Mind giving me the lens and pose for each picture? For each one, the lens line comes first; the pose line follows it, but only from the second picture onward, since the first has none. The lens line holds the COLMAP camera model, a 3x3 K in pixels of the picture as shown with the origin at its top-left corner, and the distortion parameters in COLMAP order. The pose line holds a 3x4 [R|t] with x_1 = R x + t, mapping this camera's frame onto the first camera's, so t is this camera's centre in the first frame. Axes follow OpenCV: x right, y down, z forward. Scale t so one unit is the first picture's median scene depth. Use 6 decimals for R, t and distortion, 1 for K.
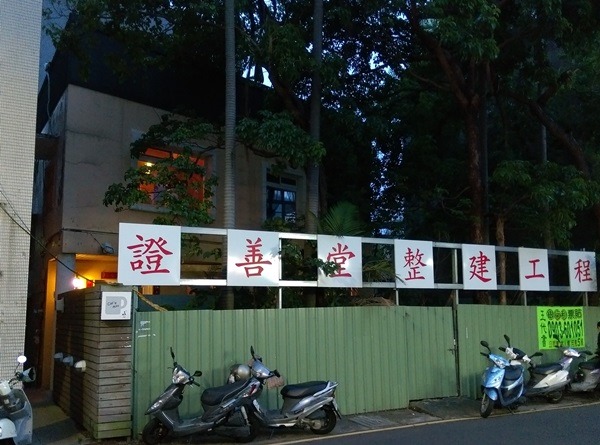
lens RADIAL K [[479.7, 0, 303.5], [0, 479.7, 223.0], [0, 0, 1]] dist [0.117832, -0.177976]
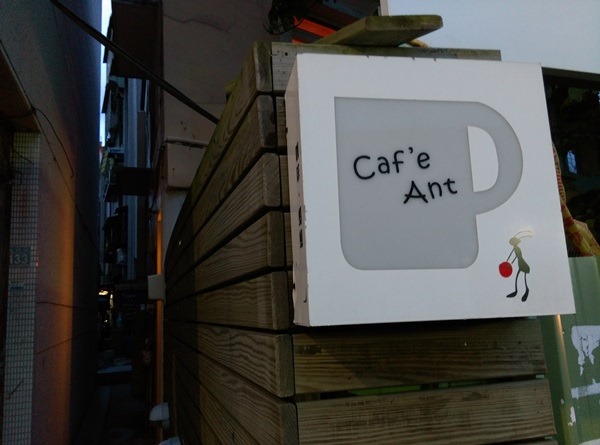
lens RADIAL K [[479.7, 0, 303.5], [0, 479.7, 223.0], [0, 0, 1]] dist [0.117832, -0.177976]
pose [[0.961808, -0.087677, -0.259302, -0.381666], [0.084986, 0.996148, -0.021596, 0.176069], [0.260197, -0.001266, 0.965555, 0.888385]]
